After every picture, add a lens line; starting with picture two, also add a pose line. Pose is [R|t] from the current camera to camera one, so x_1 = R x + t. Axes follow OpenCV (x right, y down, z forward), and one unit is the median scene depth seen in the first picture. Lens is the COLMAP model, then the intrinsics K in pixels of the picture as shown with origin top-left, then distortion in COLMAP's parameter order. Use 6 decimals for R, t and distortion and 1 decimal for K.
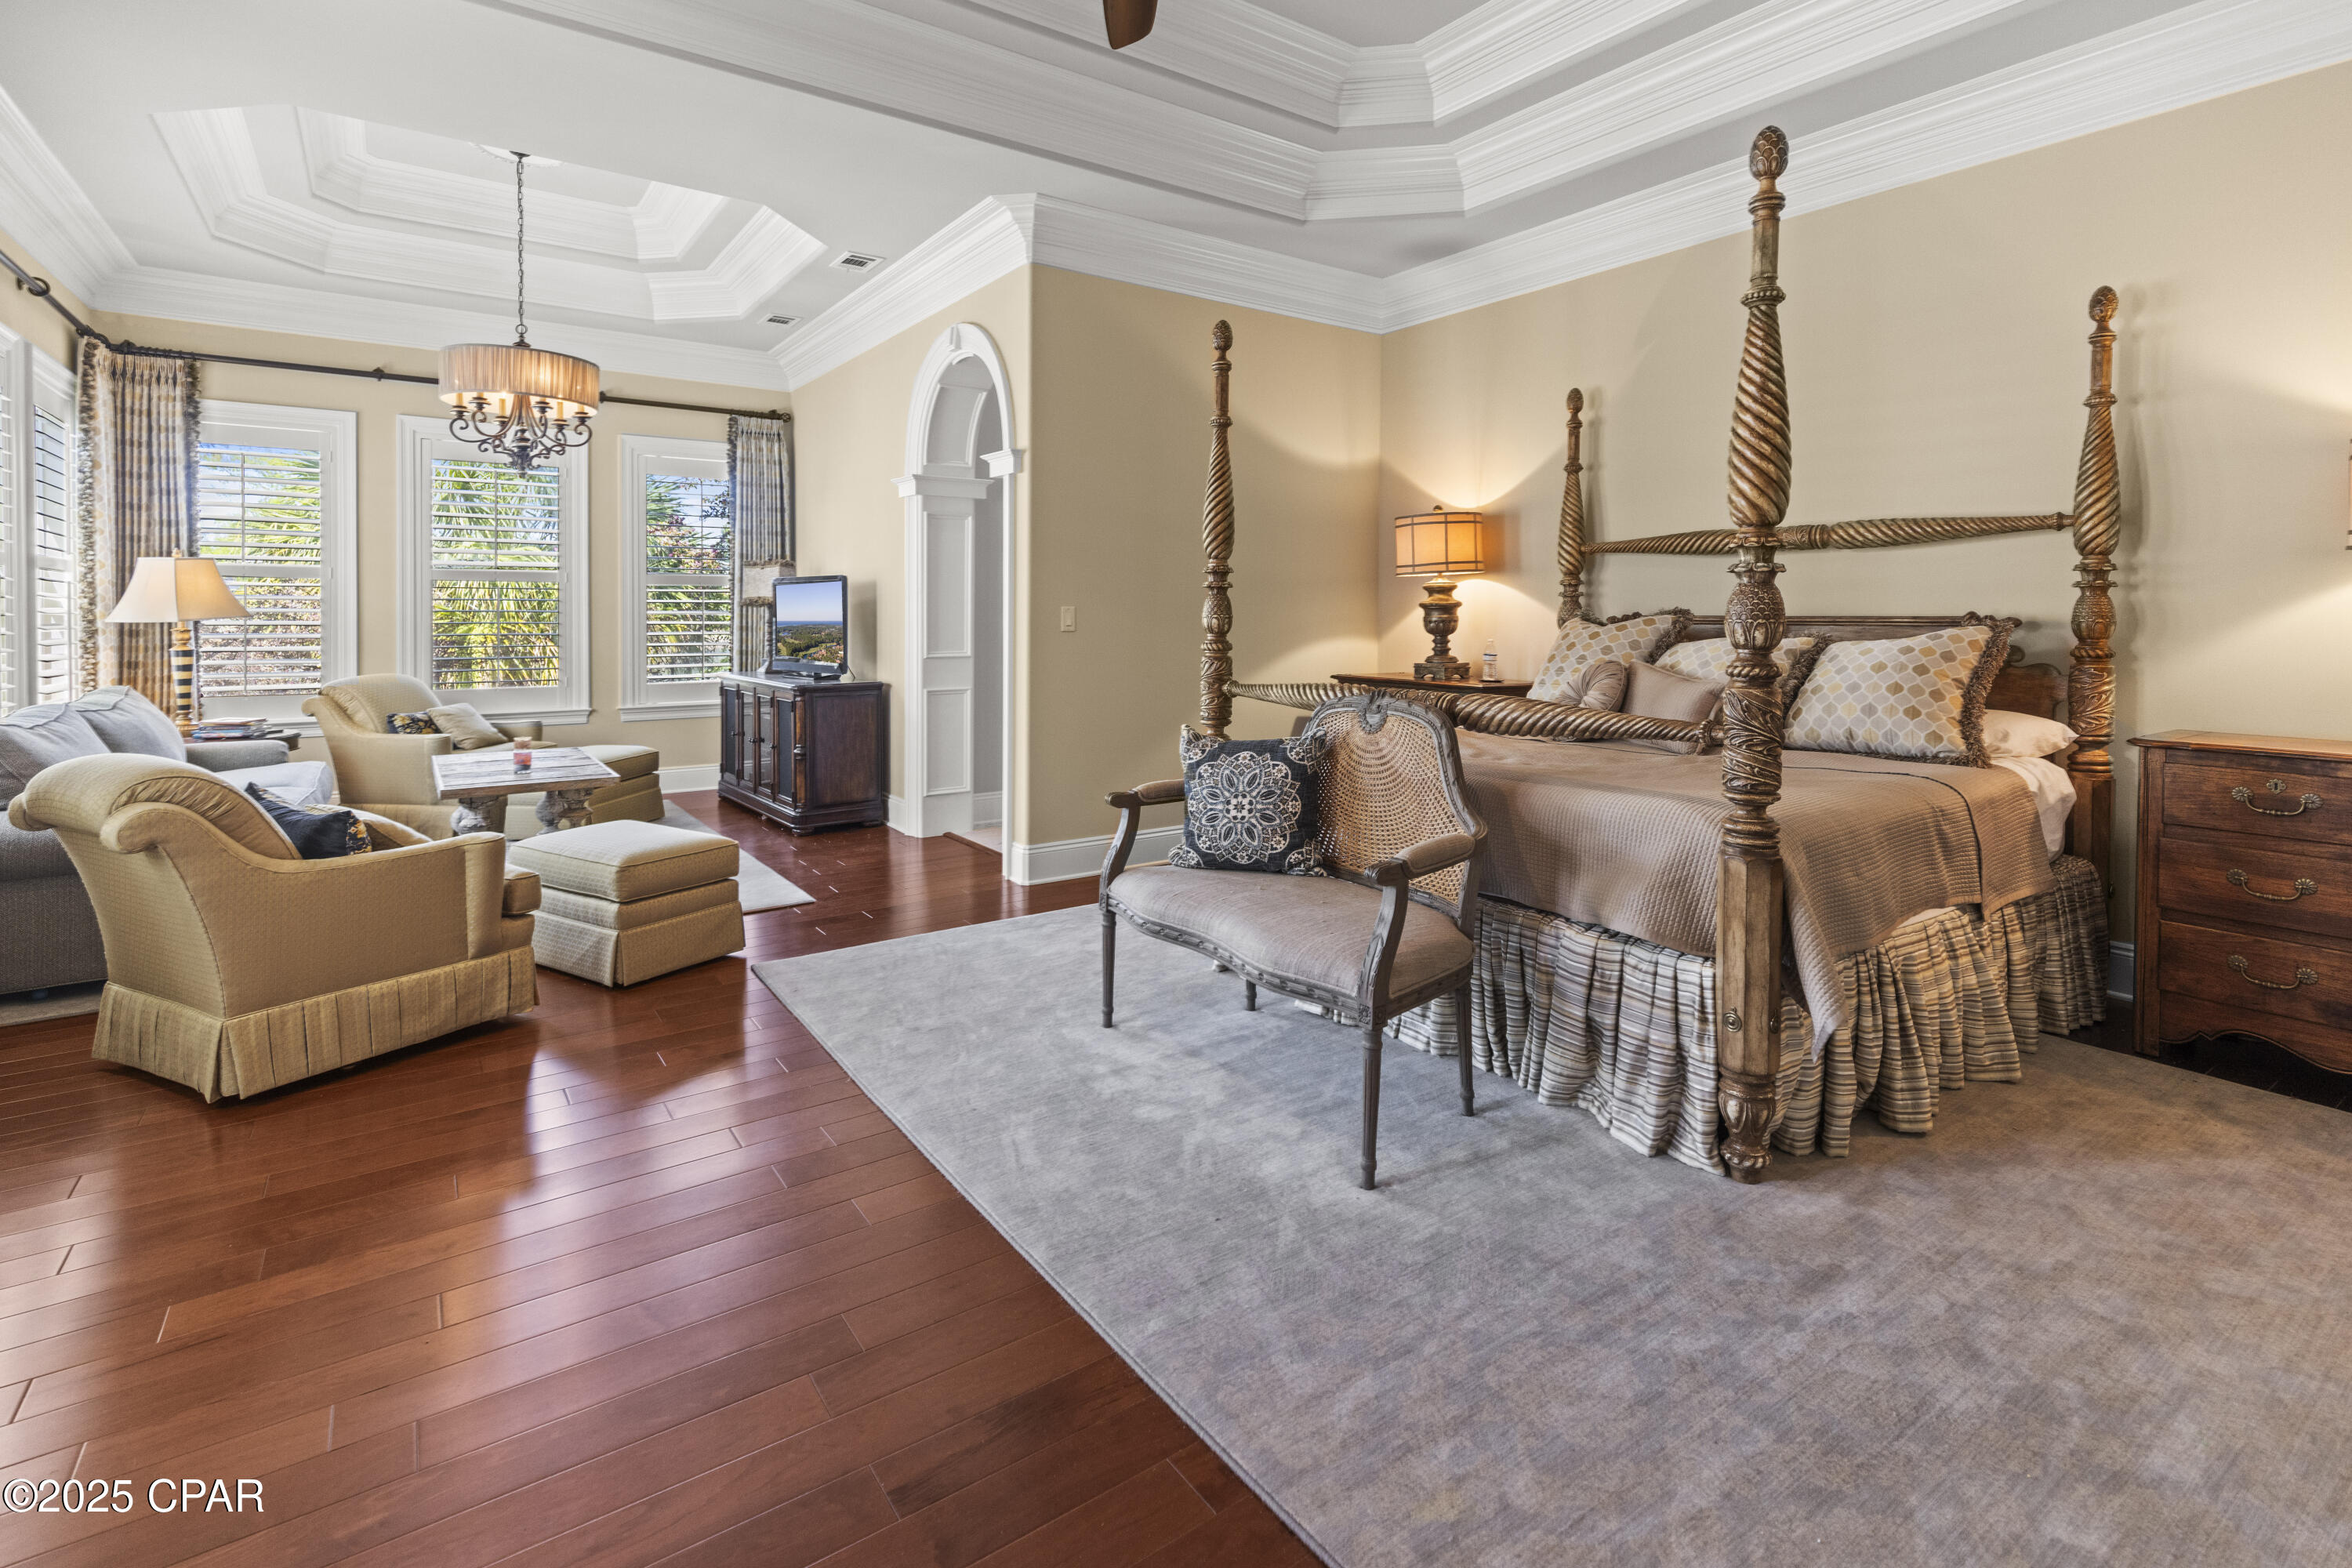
lens RADIAL K [[1098.5, 0, 1183.9], [0, 1098.5, 640.9], [0, 0, 1]] dist [0.009215, -0.000336]
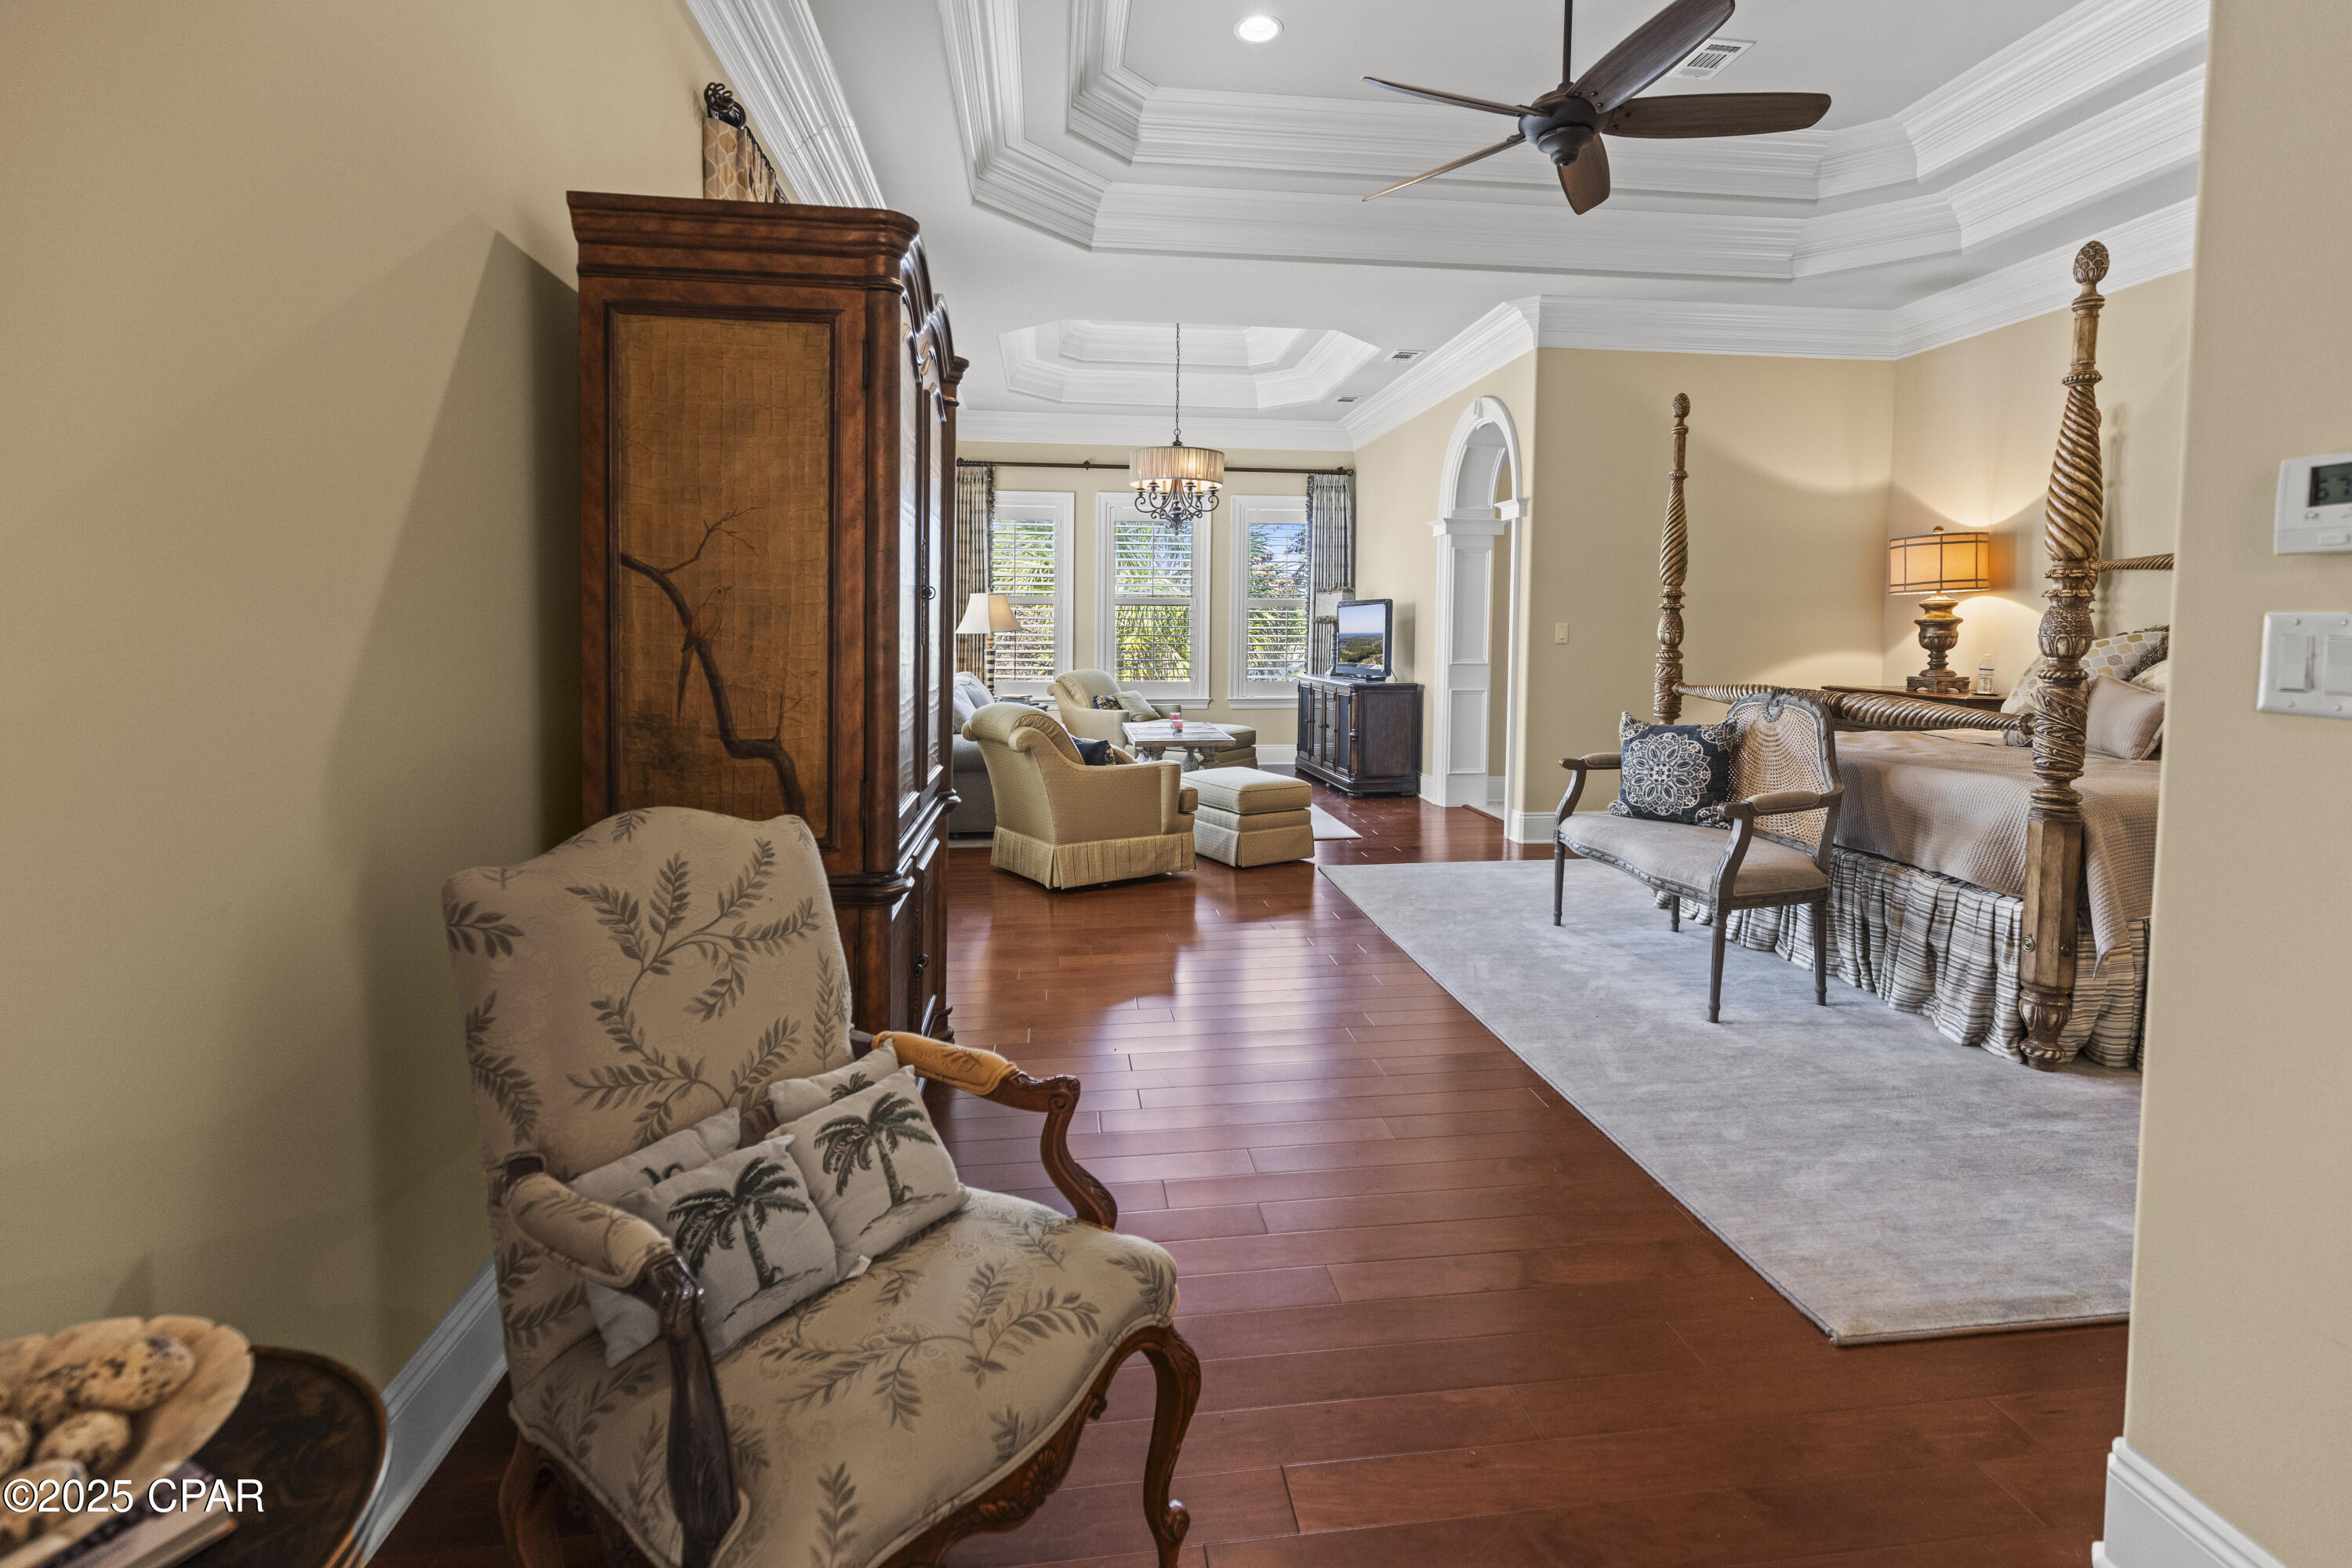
lens RADIAL K [[1075.5, 0, 1185.9], [0, 1075.5, 684.7], [0, 0, 1]] dist [0.001322, -0.000106]
pose [[0.878407, 0.026486, -0.477179, 0.130677], [-0.013880, 0.999456, 0.029925, 0.009363], [0.477712, -0.019664, 0.878297, -0.341351]]
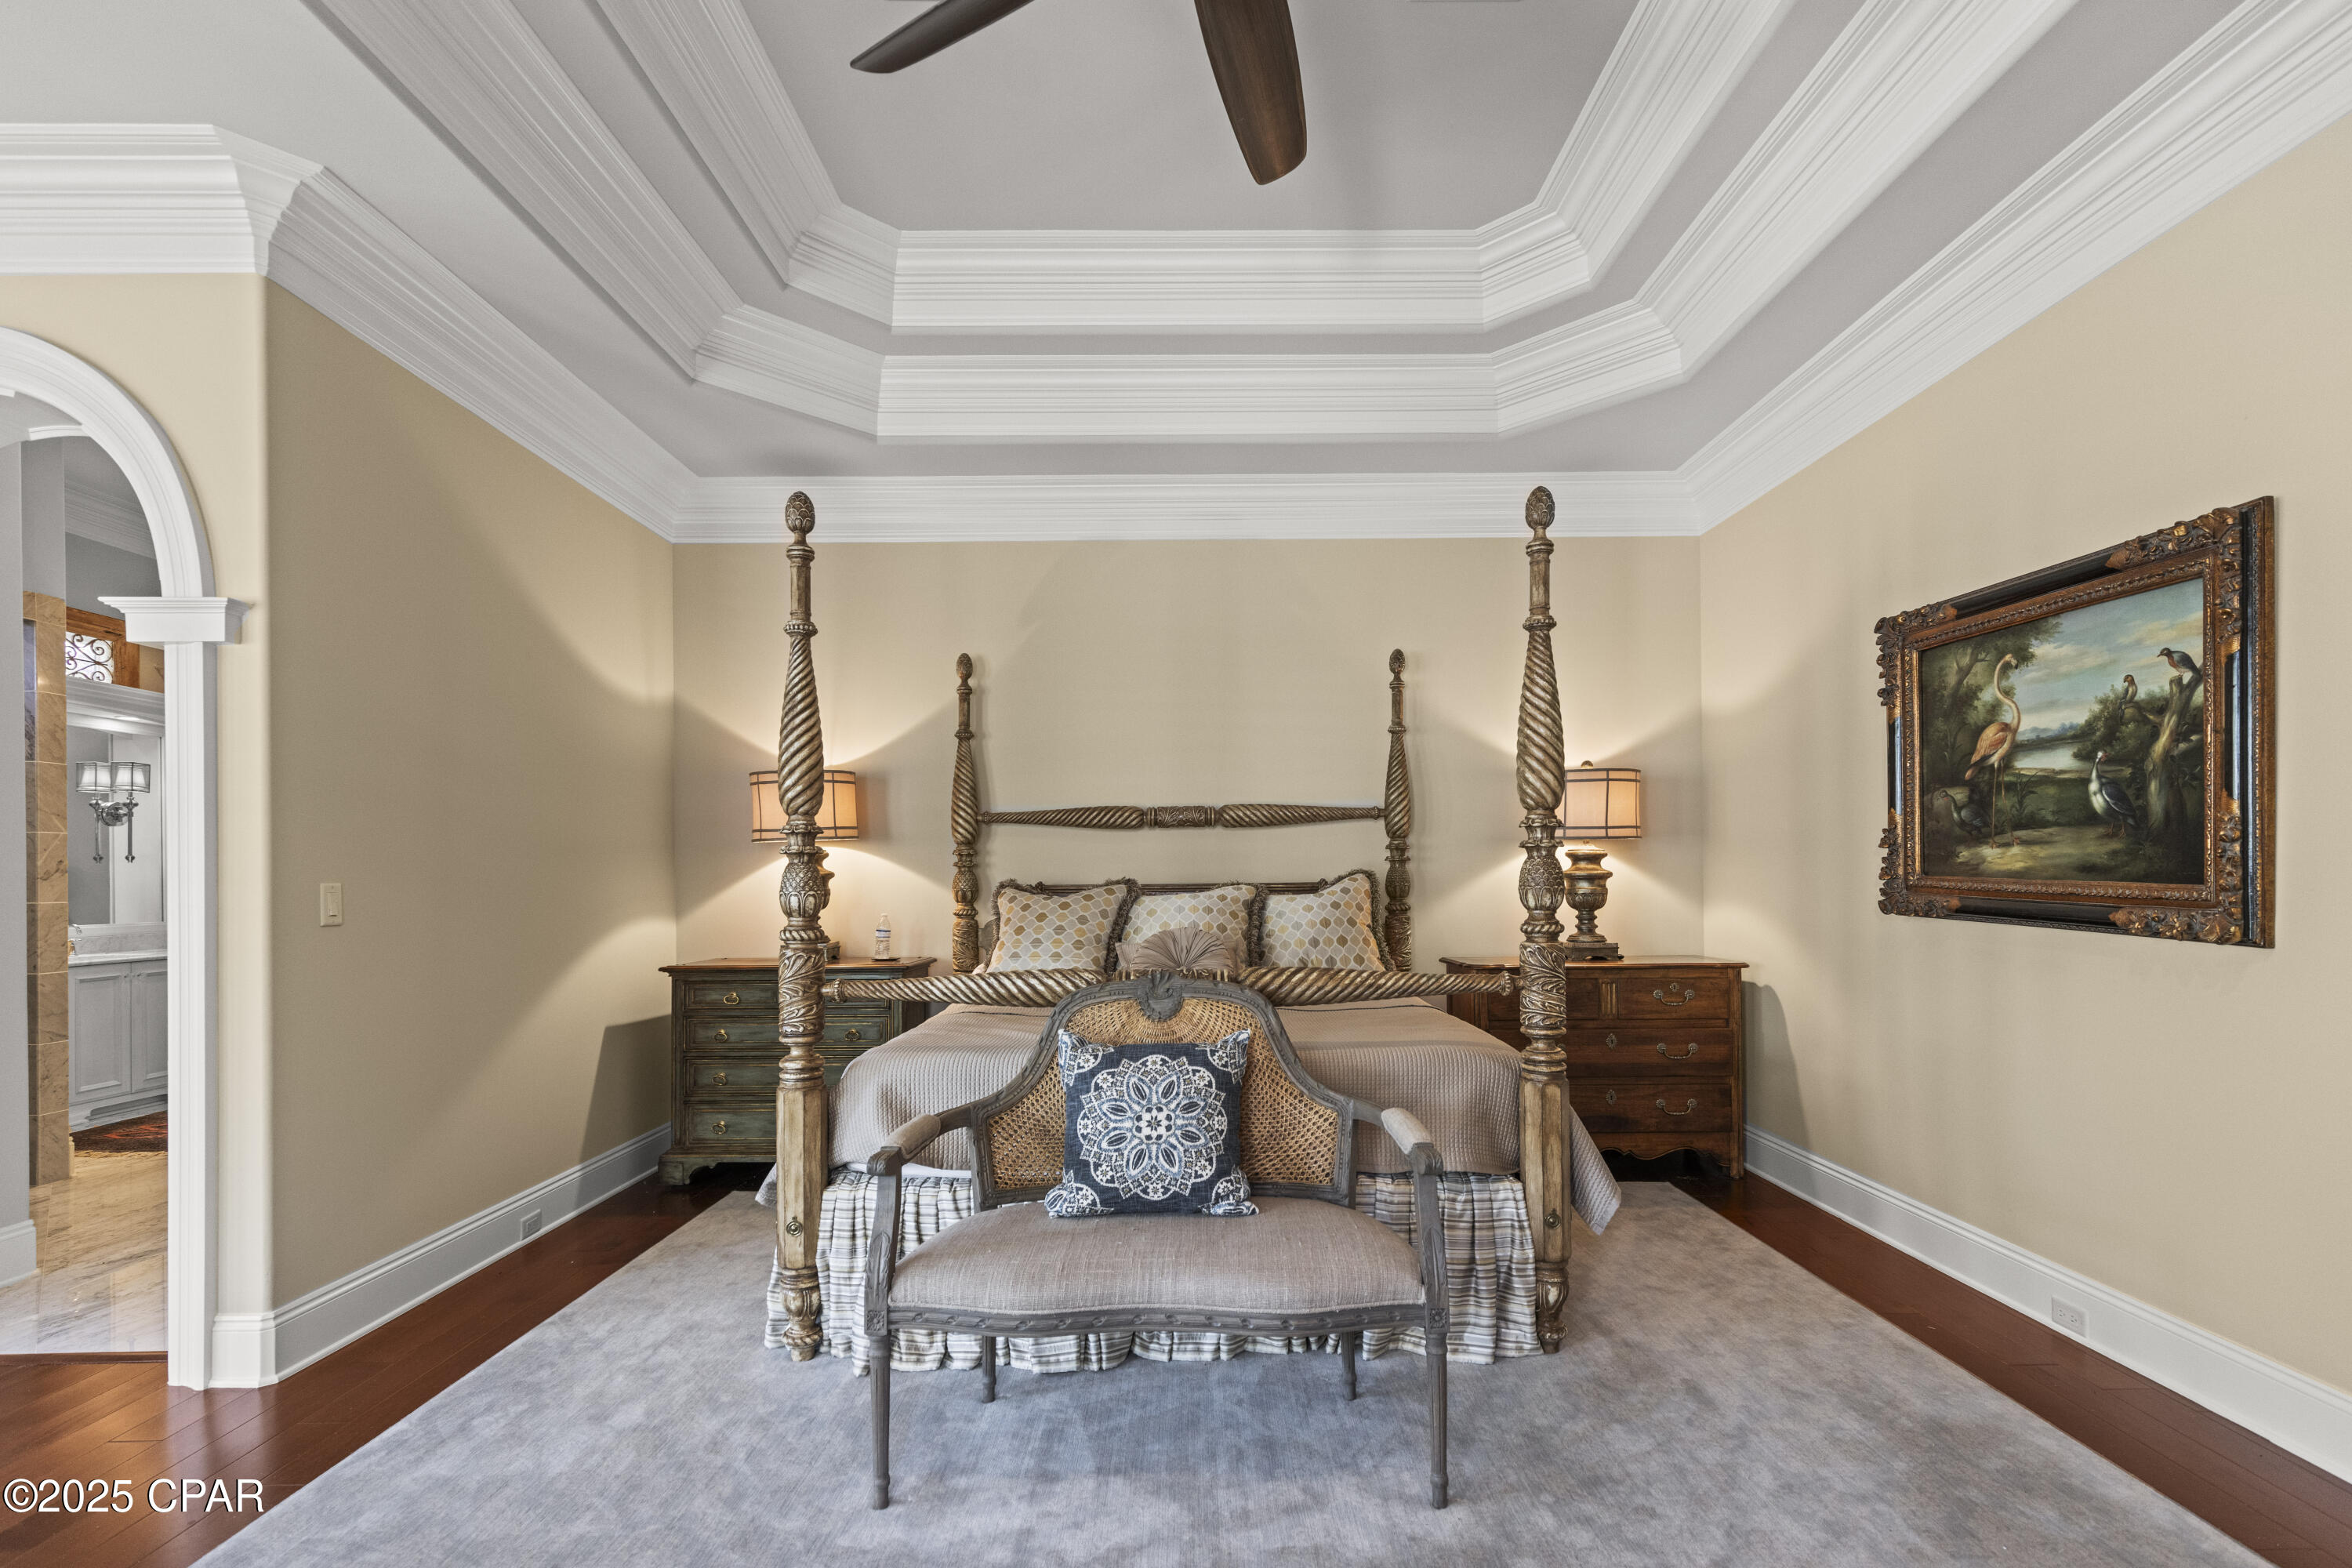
lens RADIAL K [[1075.6, 0, 1178.9], [0, 1075.6, 890.7], [0, 0, 1]] dist [0.001493, 0.000065]
pose [[0.580055, -0.016846, 0.814403, -0.402692], [0.031217, 0.999511, -0.001559, -0.014890], [-0.813979, 0.026327, 0.580297, 0.377891]]
